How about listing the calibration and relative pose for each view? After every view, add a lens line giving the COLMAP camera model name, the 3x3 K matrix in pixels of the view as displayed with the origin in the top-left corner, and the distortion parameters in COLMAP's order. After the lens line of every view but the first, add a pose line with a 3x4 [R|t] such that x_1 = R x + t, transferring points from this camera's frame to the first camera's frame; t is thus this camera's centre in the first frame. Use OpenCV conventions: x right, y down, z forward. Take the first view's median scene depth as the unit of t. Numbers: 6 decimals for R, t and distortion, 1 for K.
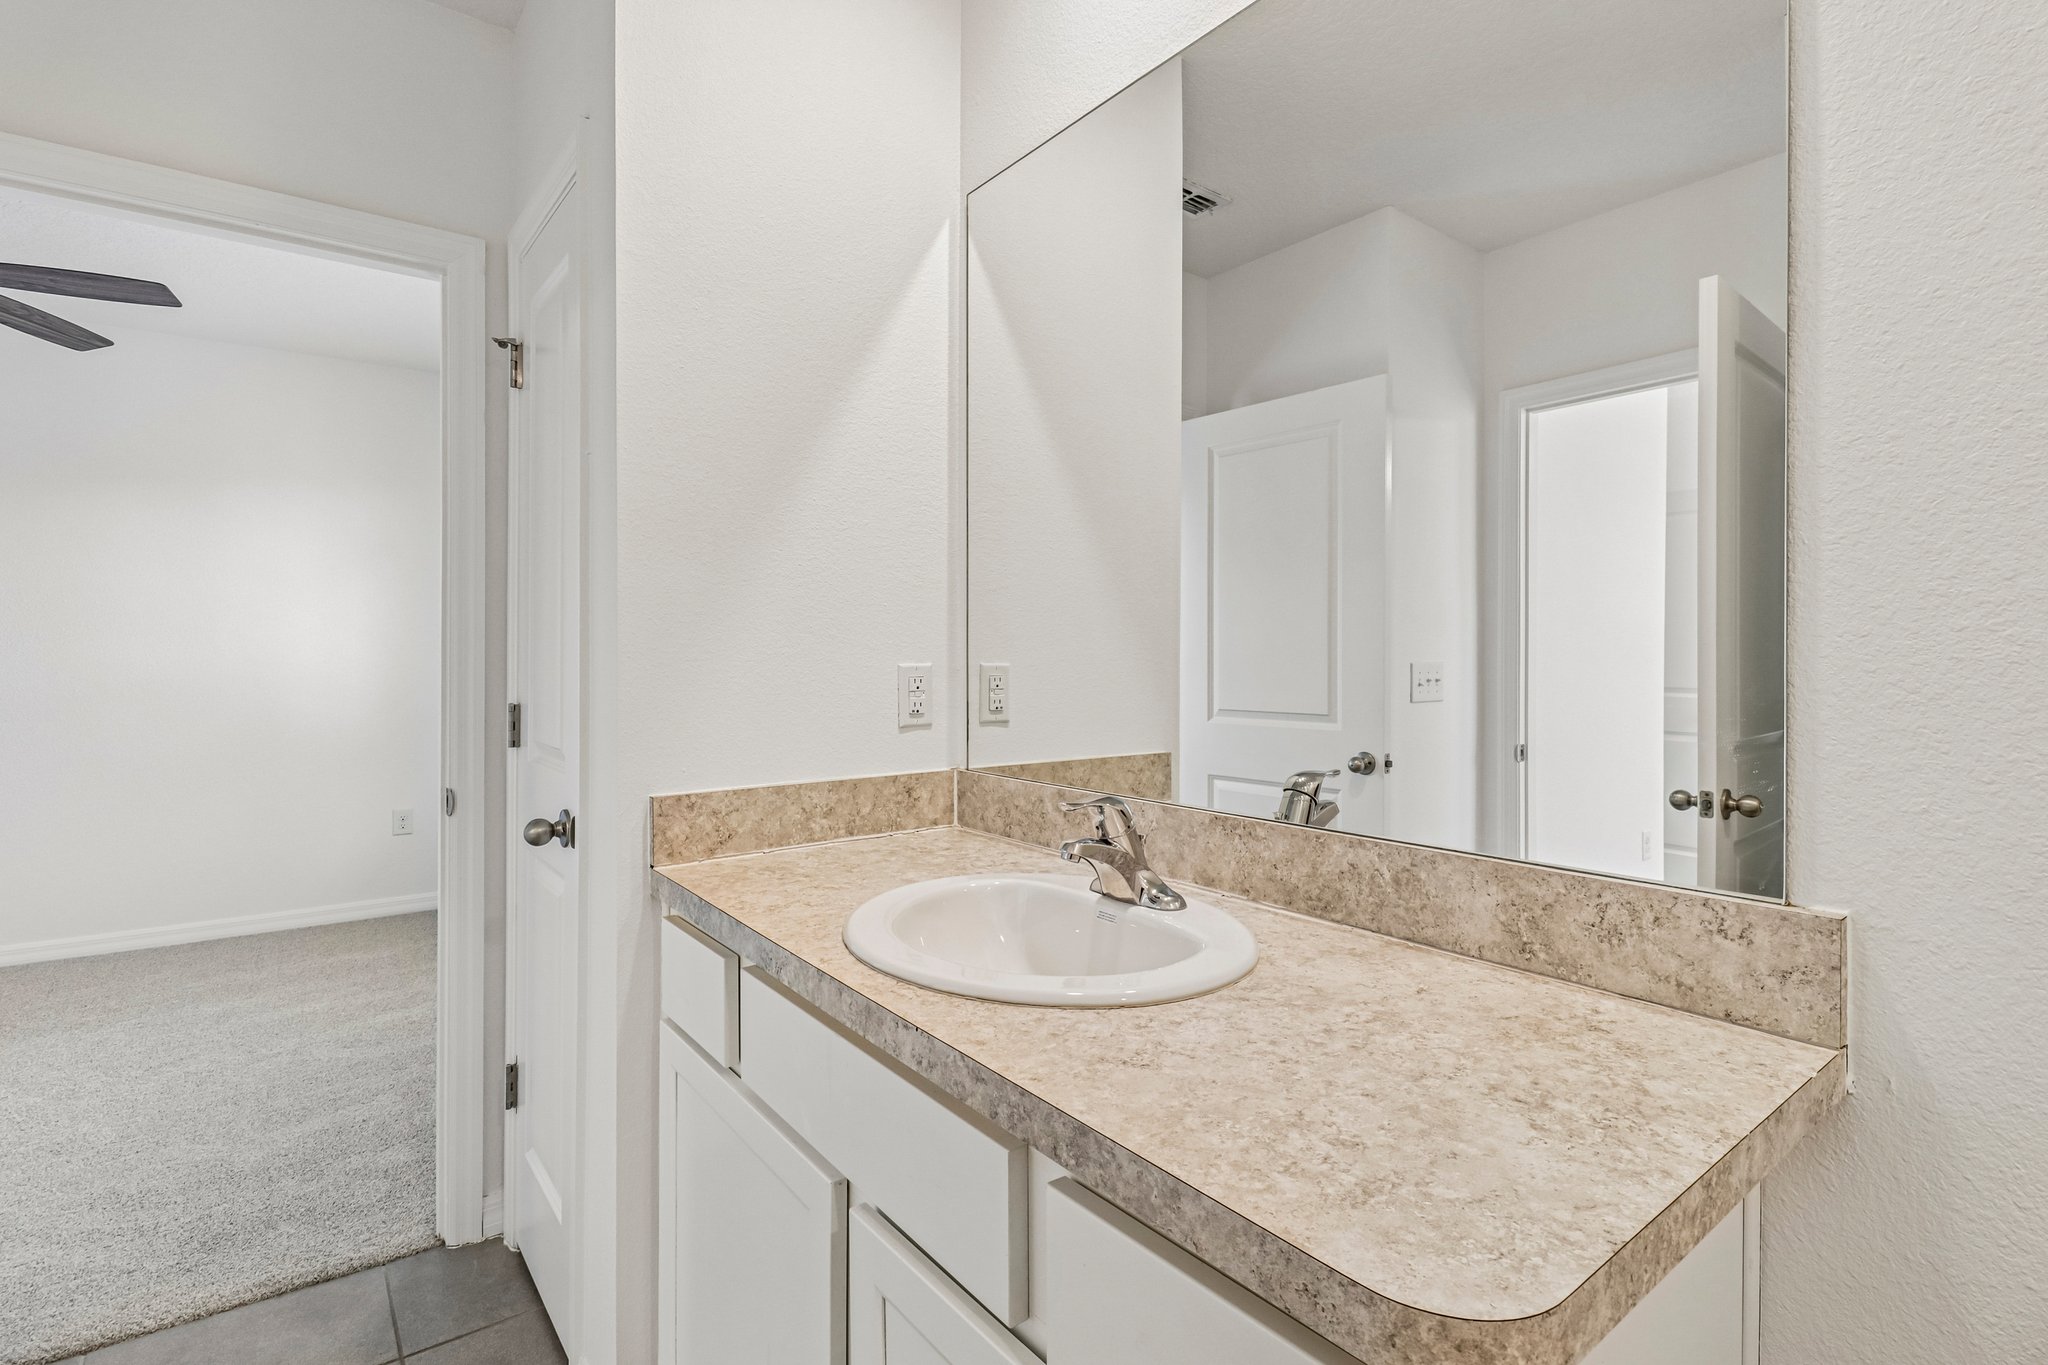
lens RADIAL K [[986.9, 0, 1036.2], [0, 986.9, 650.6], [0, 0, 1]] dist [0.016800, -0.020668]
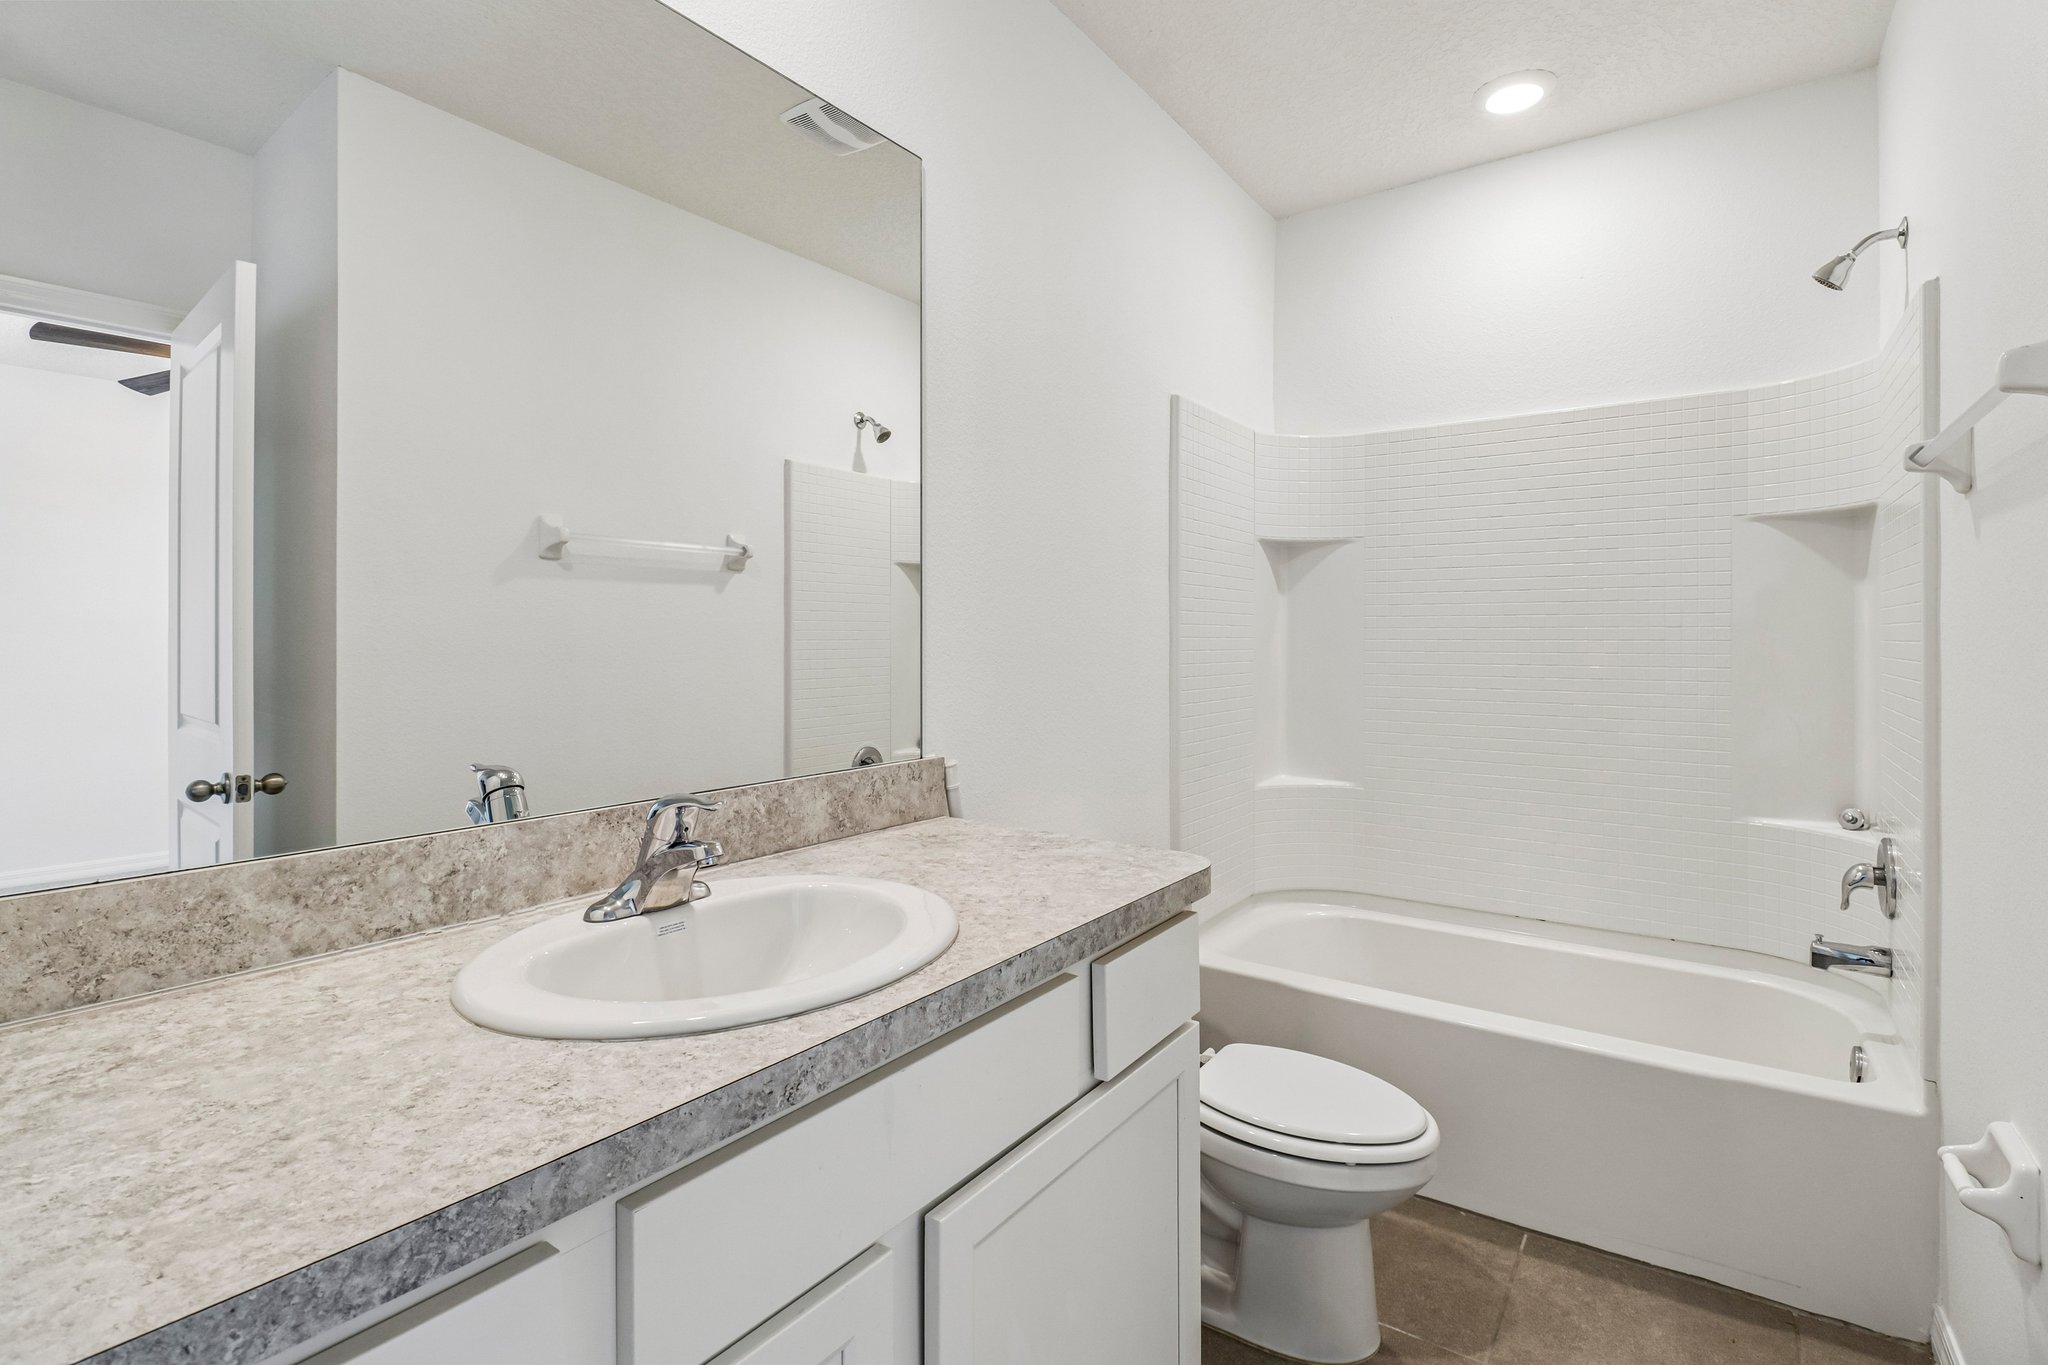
lens RADIAL K [[986.9, 0, 1053.6], [0, 986.9, 667.6], [0, 0, 1]] dist [0.016694, -0.019240]
pose [[-0.324600, -0.027980, 0.945437, -1.071748], [-0.007050, 0.999606, 0.027163, 0.005289], [-0.945825, 0.002152, -0.324670, 1.161557]]
